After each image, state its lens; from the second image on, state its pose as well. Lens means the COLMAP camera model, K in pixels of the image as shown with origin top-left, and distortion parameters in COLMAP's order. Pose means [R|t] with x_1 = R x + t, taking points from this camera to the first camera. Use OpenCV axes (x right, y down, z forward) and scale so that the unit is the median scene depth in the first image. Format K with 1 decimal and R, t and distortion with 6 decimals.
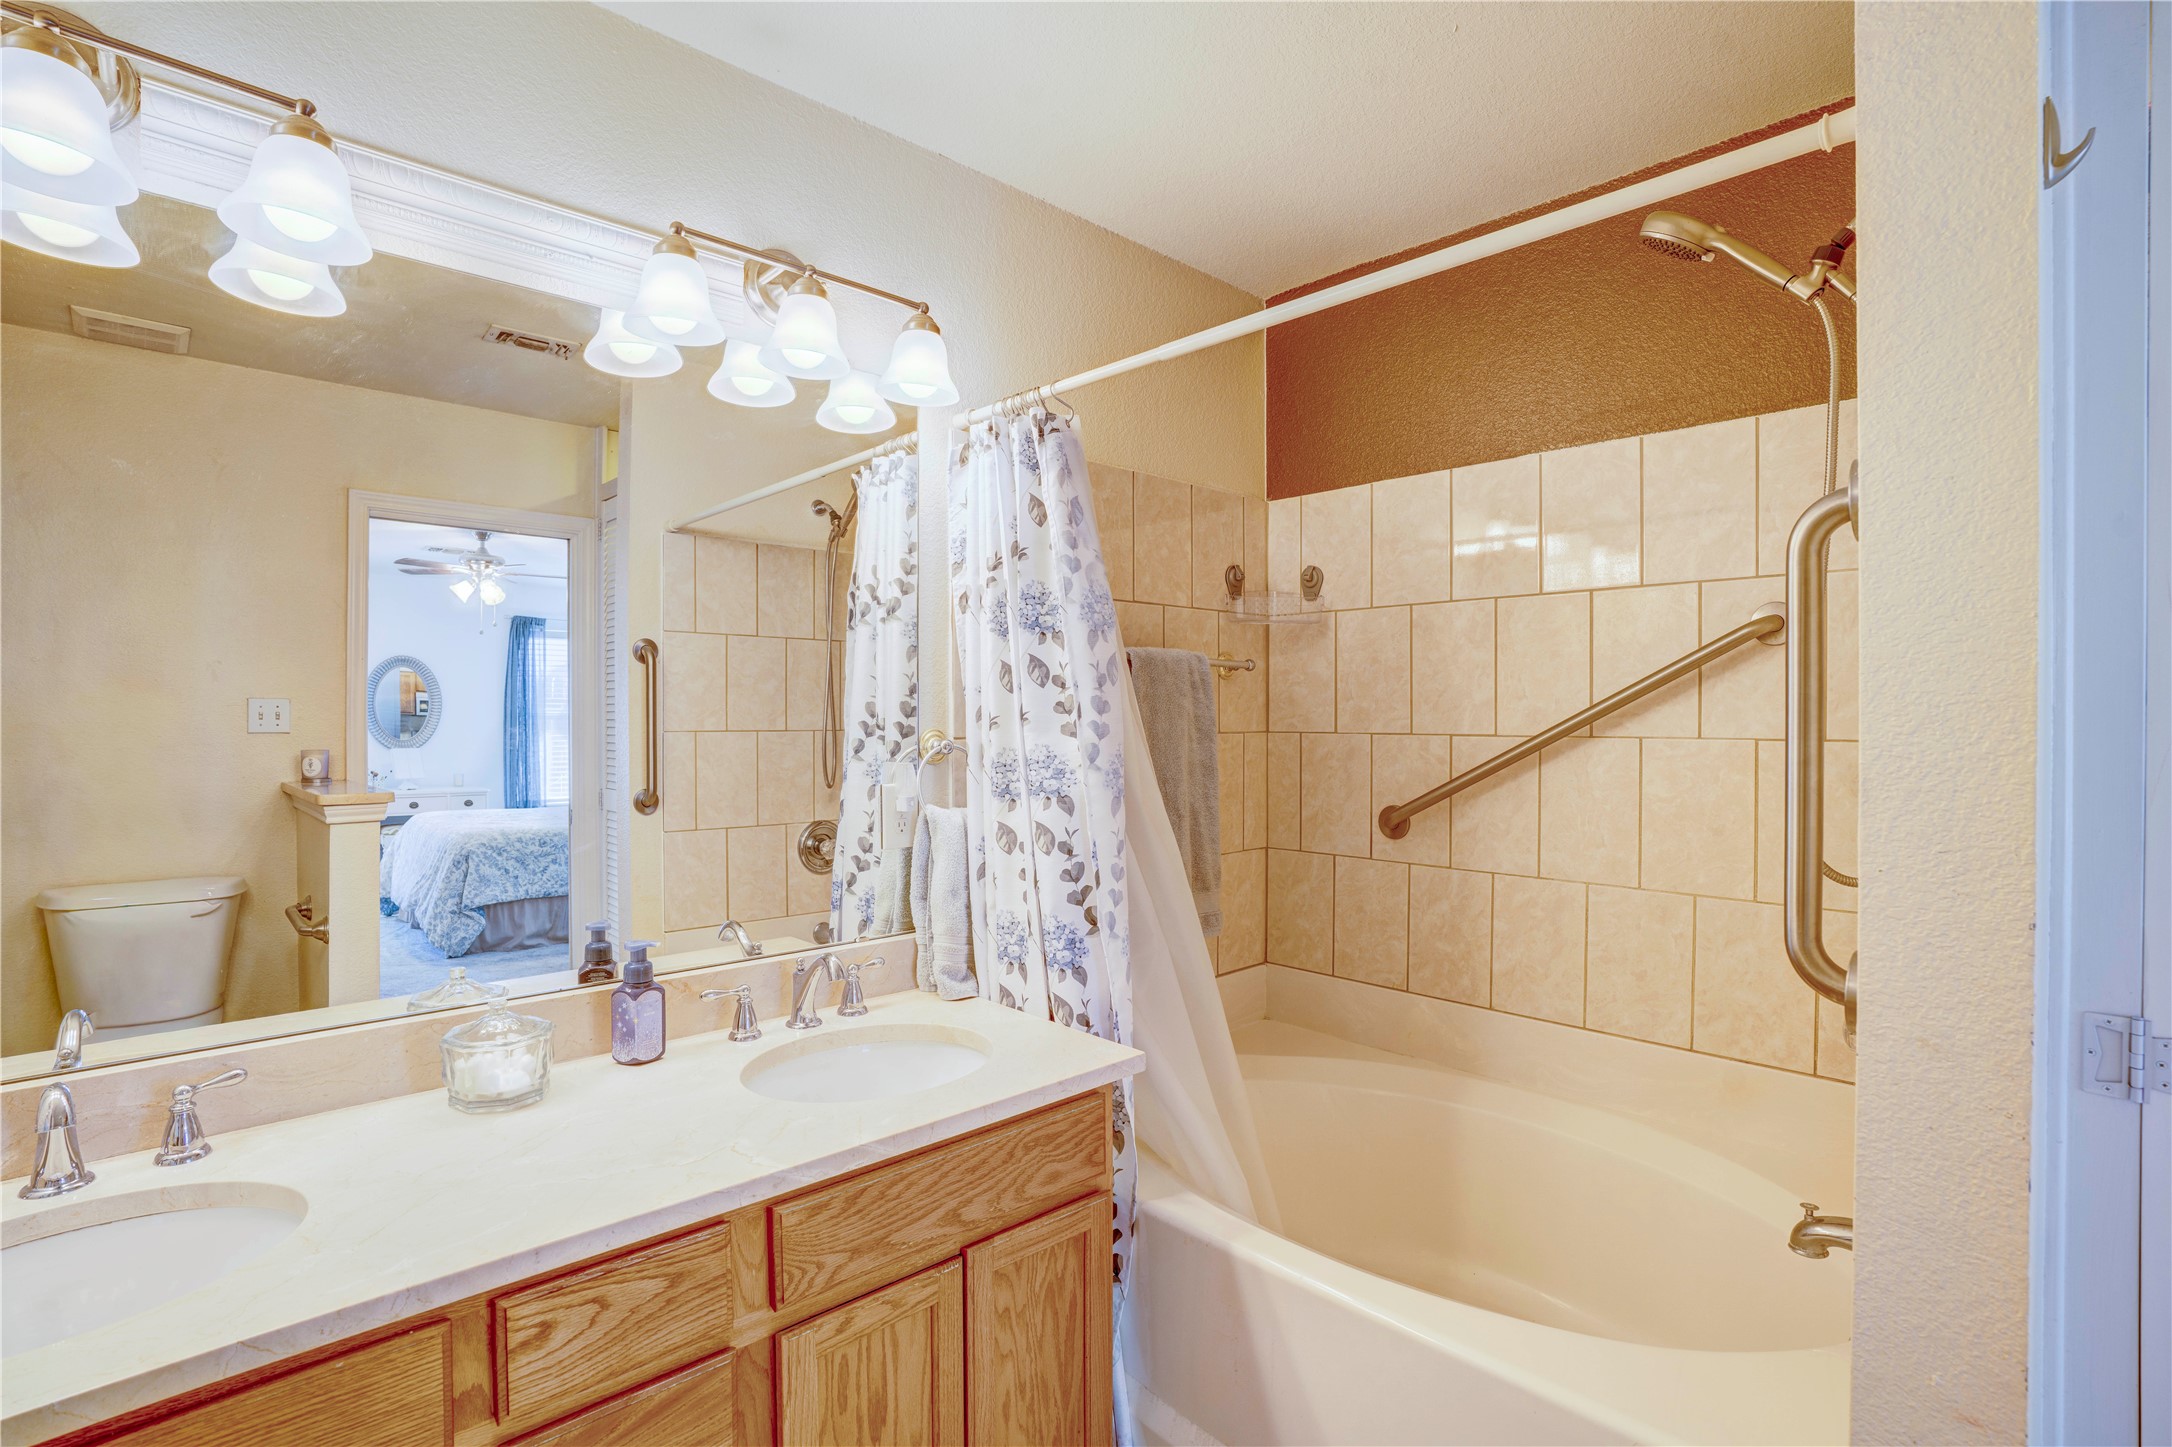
lens RADIAL K [[1025.5, 0, 1082.4], [0, 1025.5, 718.2], [0, 0, 1]] dist [-0.050336, 0.005680]
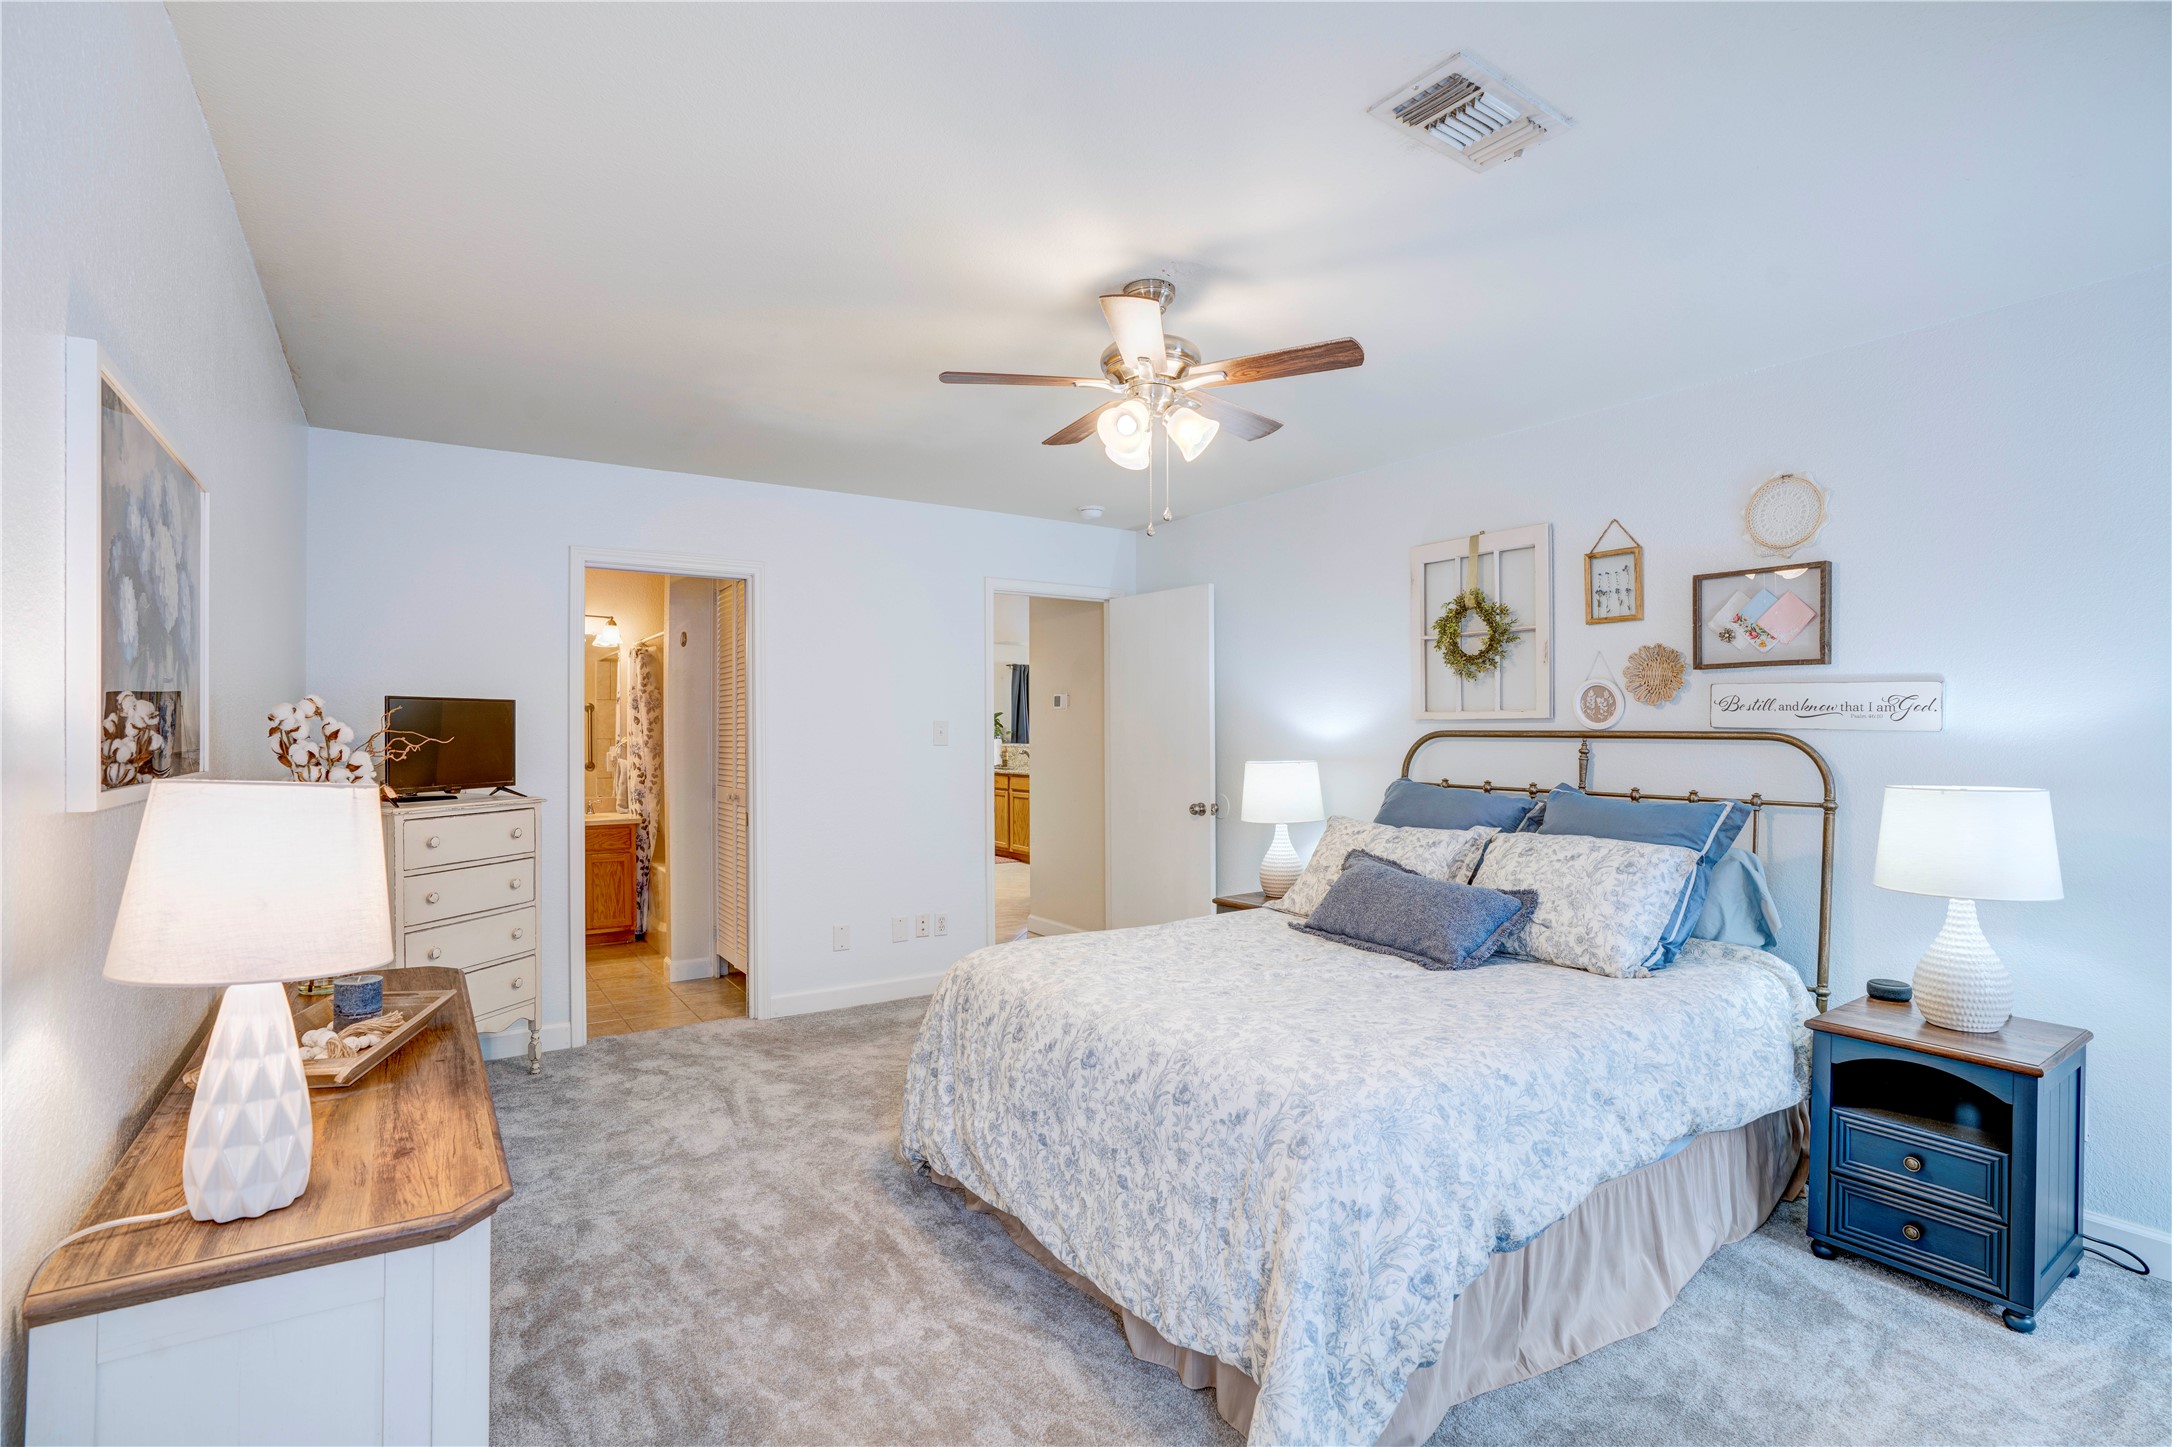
lens RADIAL K [[1025.5, 0, 1095.4], [0, 1025.5, 720.7], [0, 0, 1]] dist [-0.050336, 0.005680]
pose [[0.987813, -0.005515, -0.155550, 1.866865], [0.004129, 0.999949, -0.009237, -0.002720], [0.155593, 0.008482, 0.987785, -2.015680]]
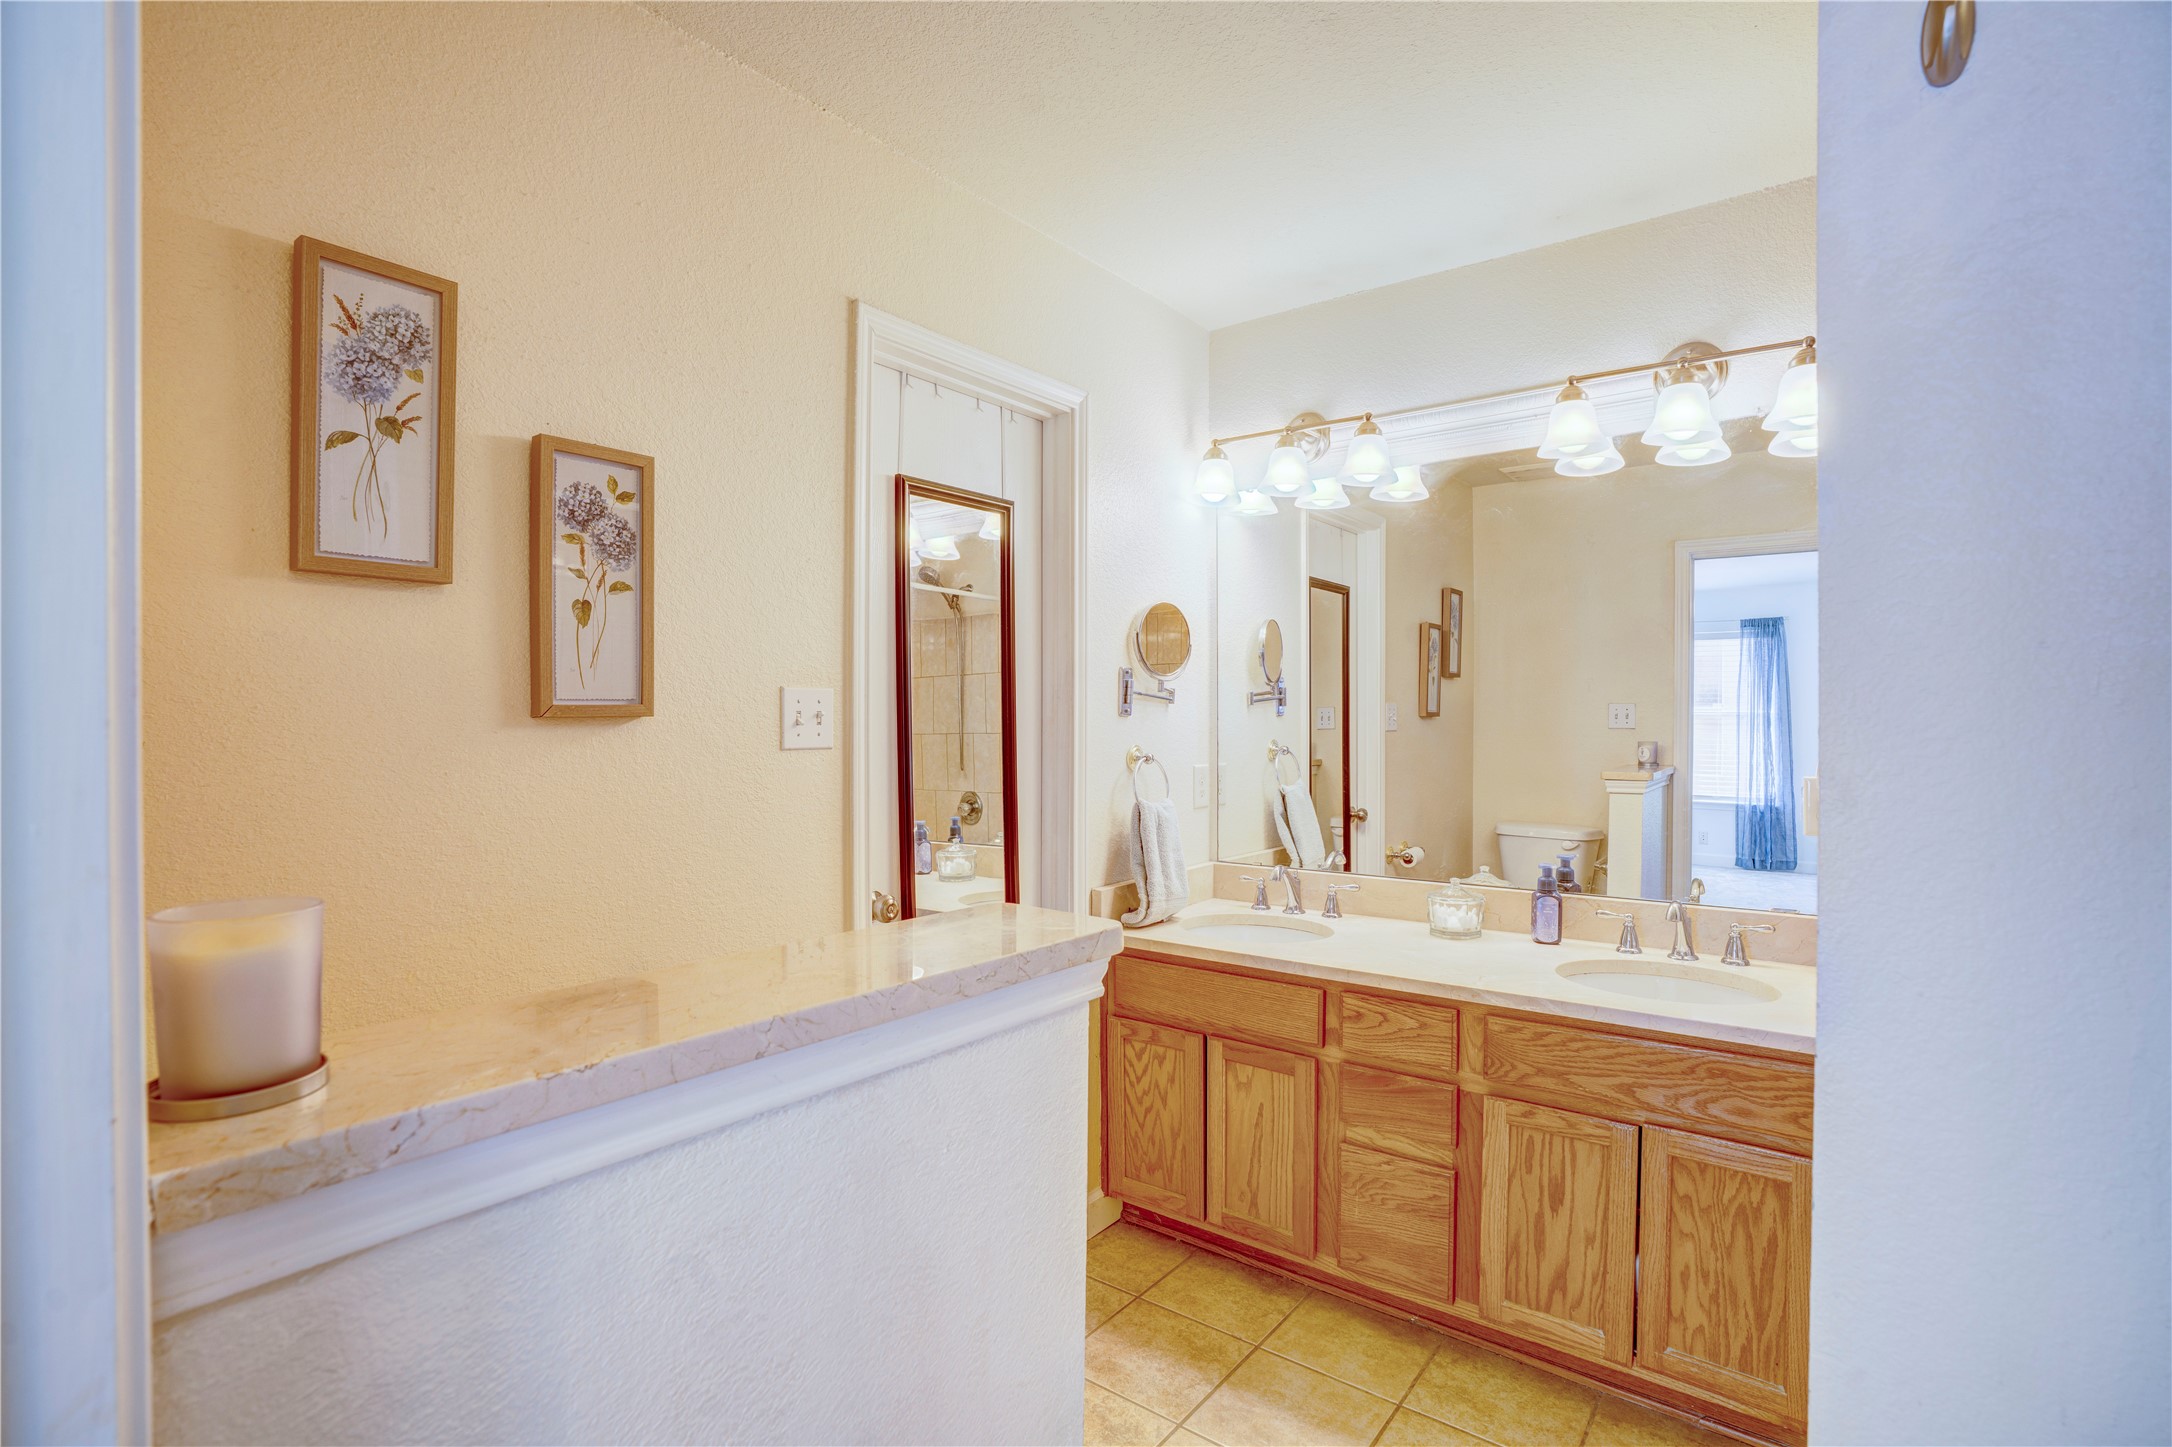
lens RADIAL K [[1025.5, 0, 1097.2], [0, 1025.5, 721.1], [0, 0, 1]] dist [-0.050336, 0.005680]
pose [[0.165889, 0.001672, -0.986143, 0.717672], [-0.000960, 0.999998, 0.001535, 0.003433], [0.986144, 0.000692, 0.165891, 0.061656]]
